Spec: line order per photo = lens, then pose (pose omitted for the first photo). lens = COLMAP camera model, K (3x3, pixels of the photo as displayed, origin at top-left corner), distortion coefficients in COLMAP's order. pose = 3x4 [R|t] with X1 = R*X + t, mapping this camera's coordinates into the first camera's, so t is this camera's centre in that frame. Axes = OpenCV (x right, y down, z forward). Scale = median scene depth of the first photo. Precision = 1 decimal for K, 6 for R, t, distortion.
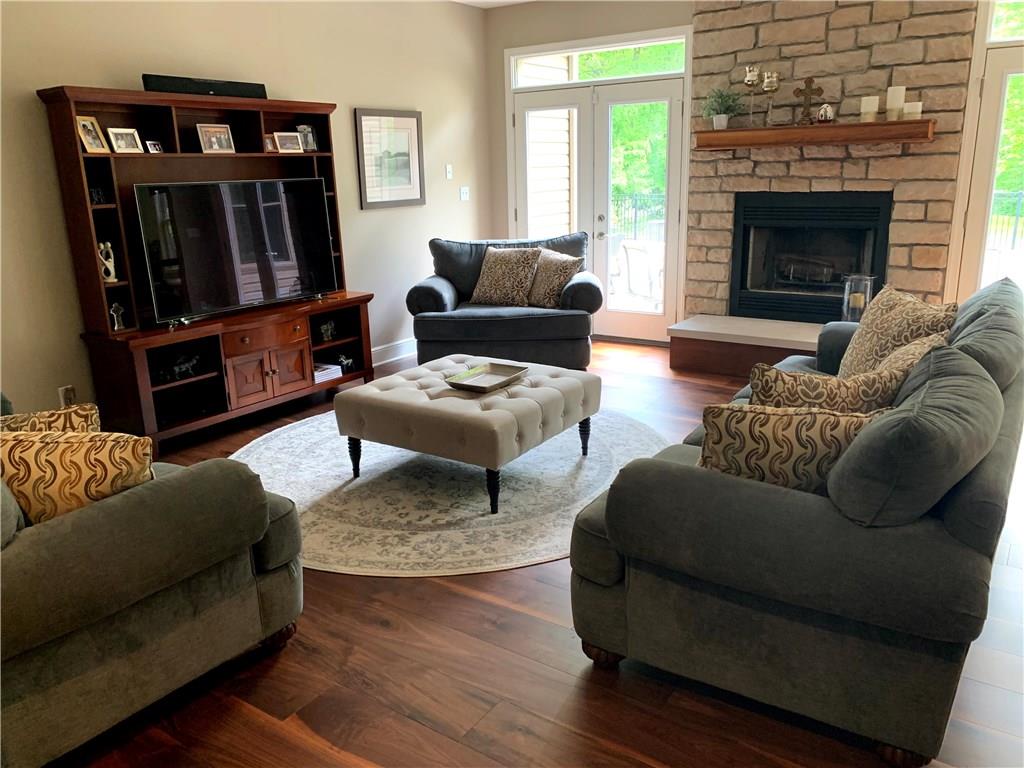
lens RADIAL K [[784.1, 0, 511.5], [0, 784.1, 383.0], [0, 0, 1]] dist [0.015988, -0.003277]
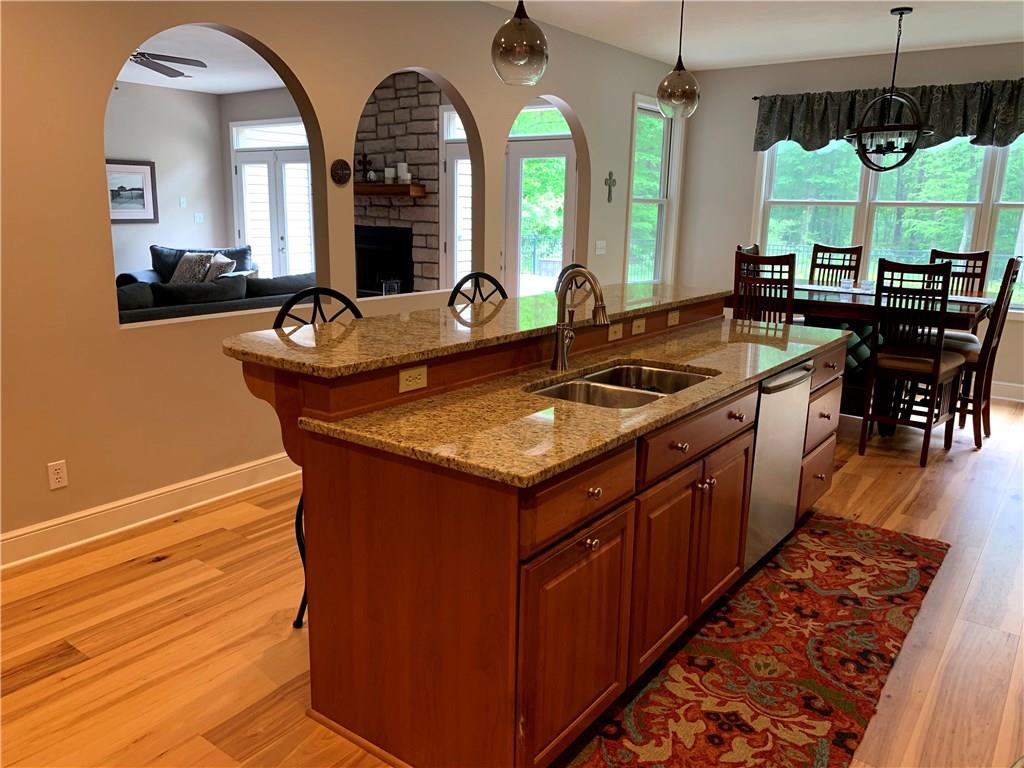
lens RADIAL K [[784.1, 0, 513.0], [0, 784.1, 390.3], [0, 0, 1]] dist [0.015988, -0.003277]
pose [[0.996715, 0.059937, -0.054473, 0.774109], [-0.061912, 0.997456, -0.035330, 0.119992], [0.052216, 0.038587, 0.997890, -0.529810]]
